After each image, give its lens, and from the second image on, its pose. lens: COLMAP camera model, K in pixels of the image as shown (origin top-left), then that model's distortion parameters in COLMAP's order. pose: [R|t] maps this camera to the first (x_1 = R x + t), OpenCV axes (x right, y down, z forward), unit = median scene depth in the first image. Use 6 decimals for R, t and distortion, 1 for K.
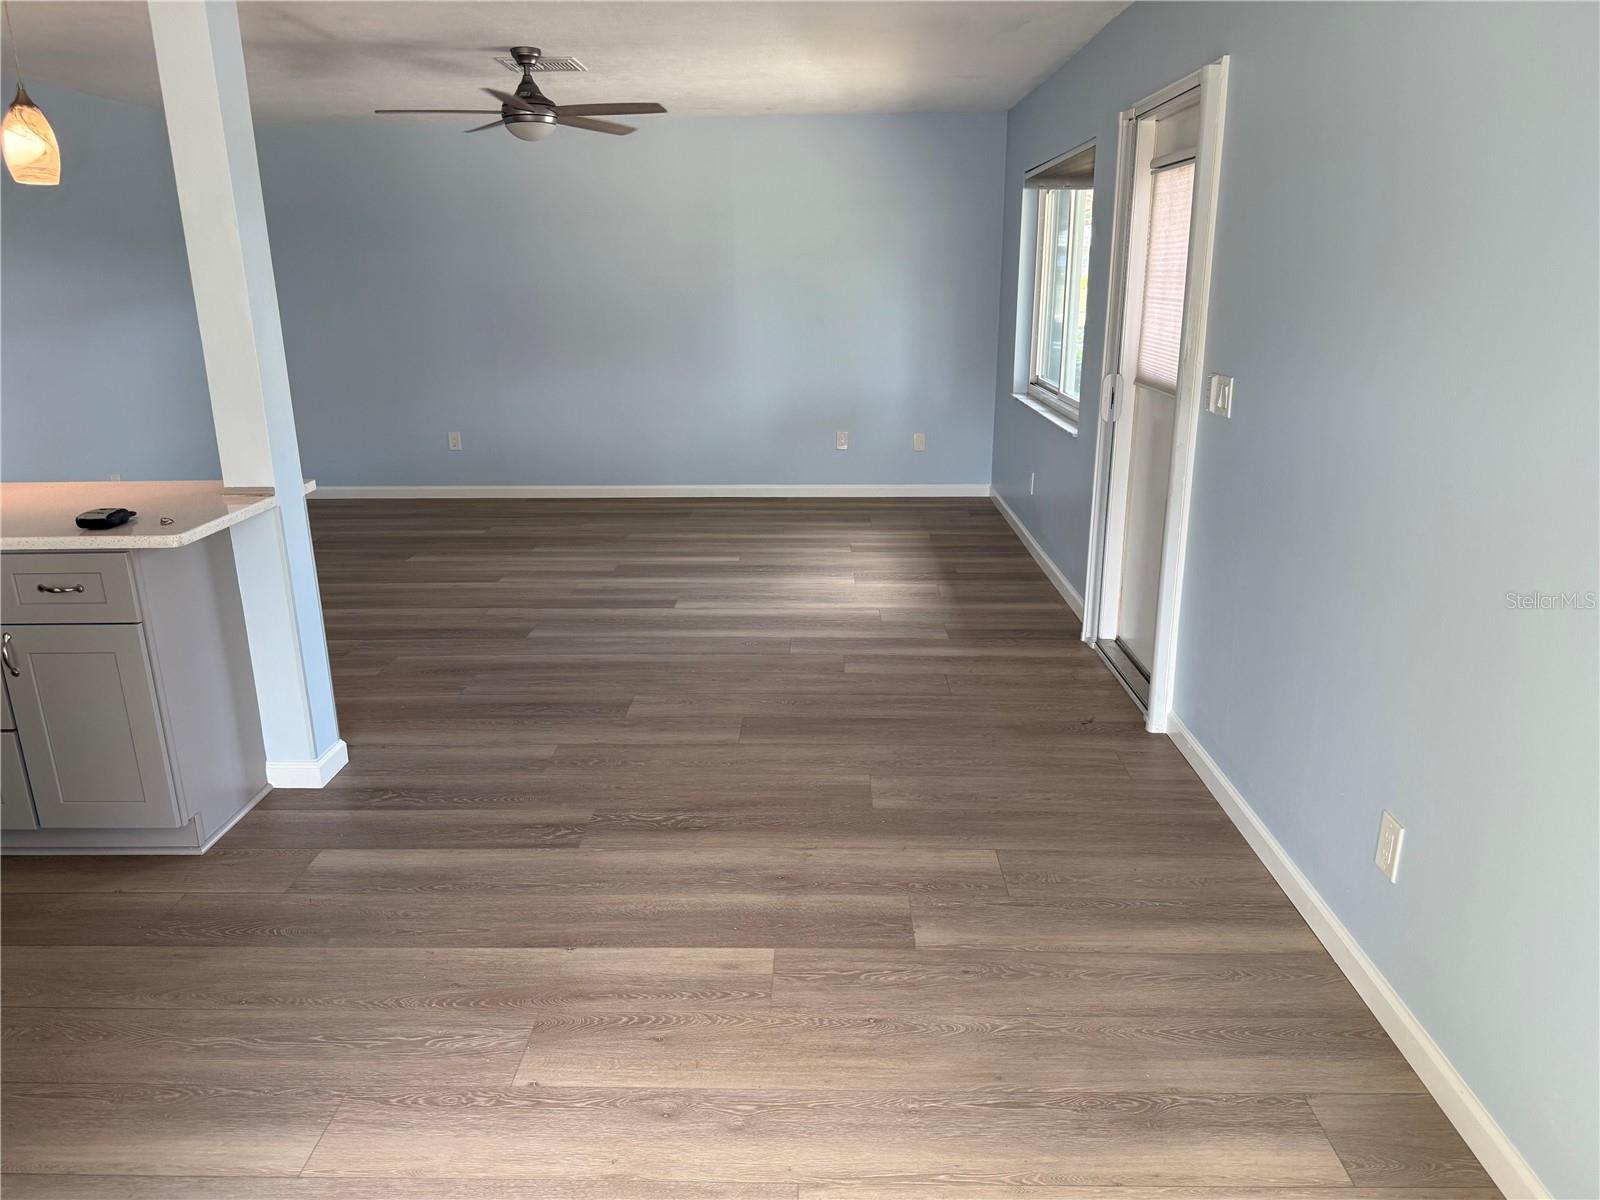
lens RADIAL K [[1125.5, 0, 797.9], [0, 1125.5, 615.6], [0, 0, 1]] dist [0.062987, -0.086372]
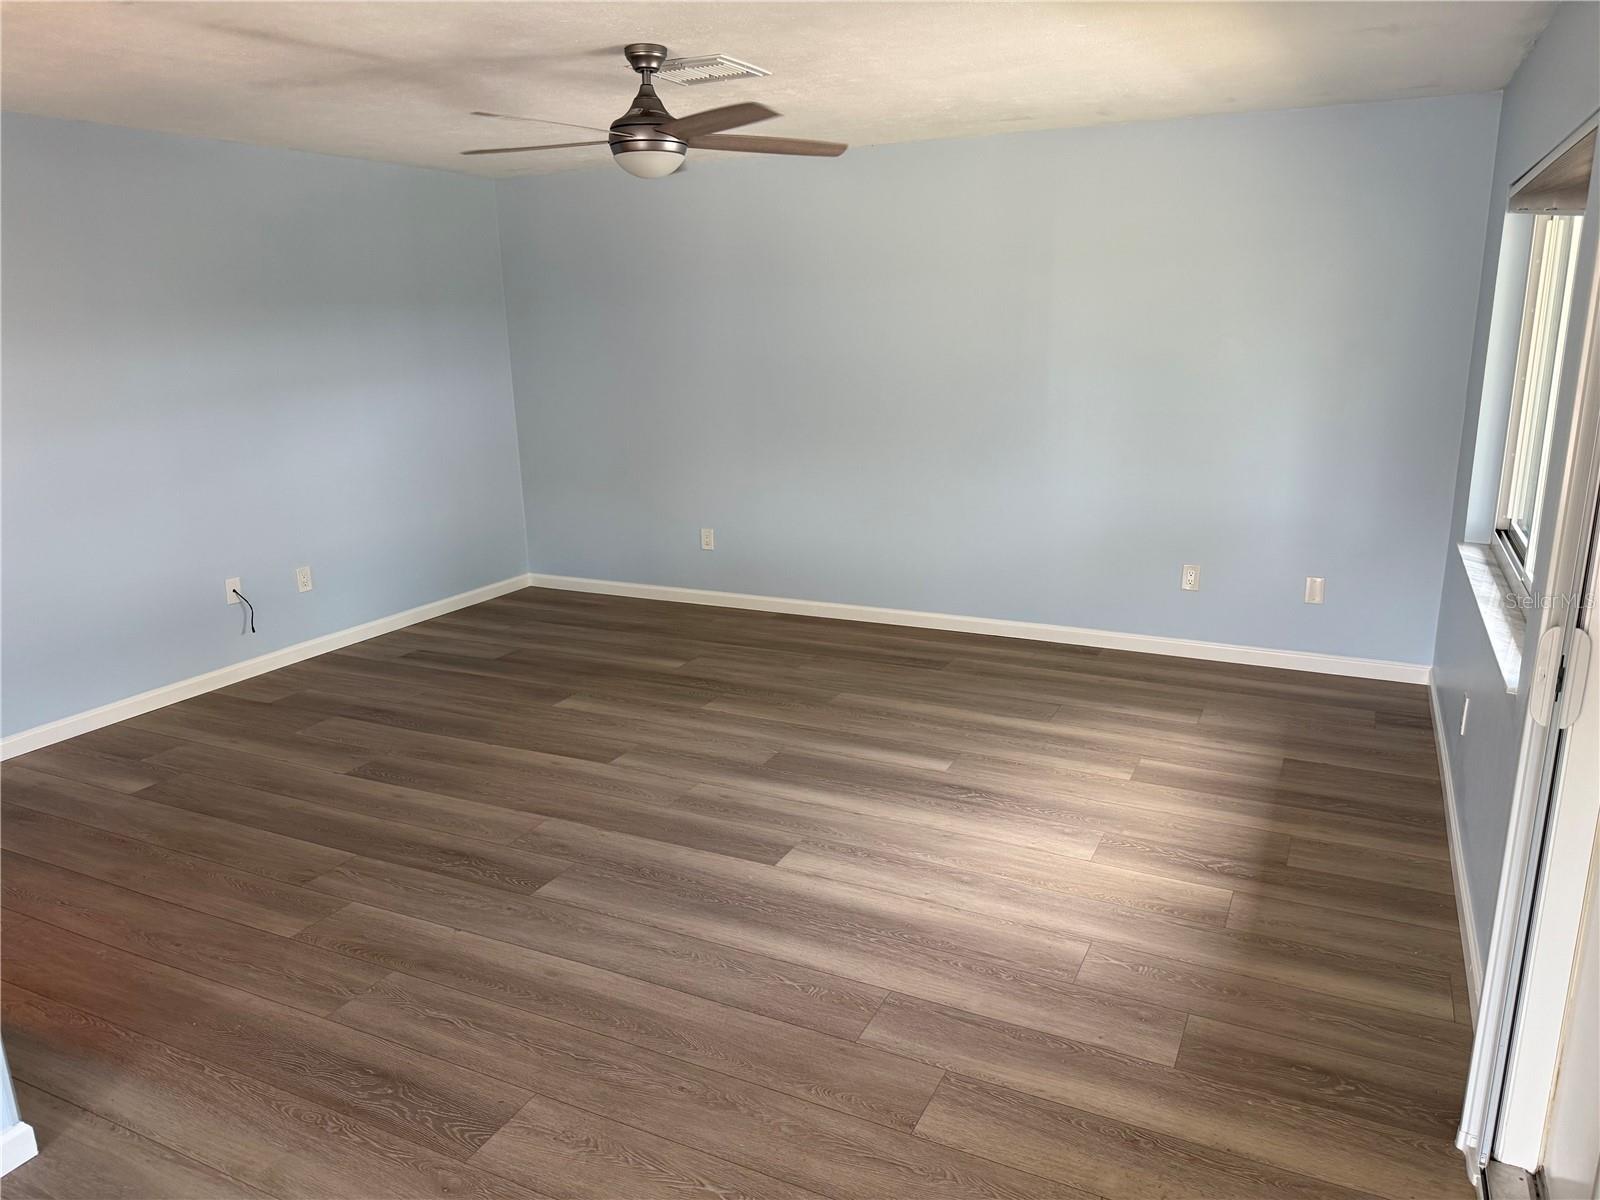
lens RADIAL K [[1125.5, 0, 802.8], [0, 1125.5, 605.3], [0, 0, 1]] dist [0.062987, -0.086372]
pose [[0.909609, 0.098707, -0.403569, 0.162861], [-0.113249, 0.993491, -0.012260, -0.159811], [0.399732, 0.056855, 0.914867, 0.418077]]
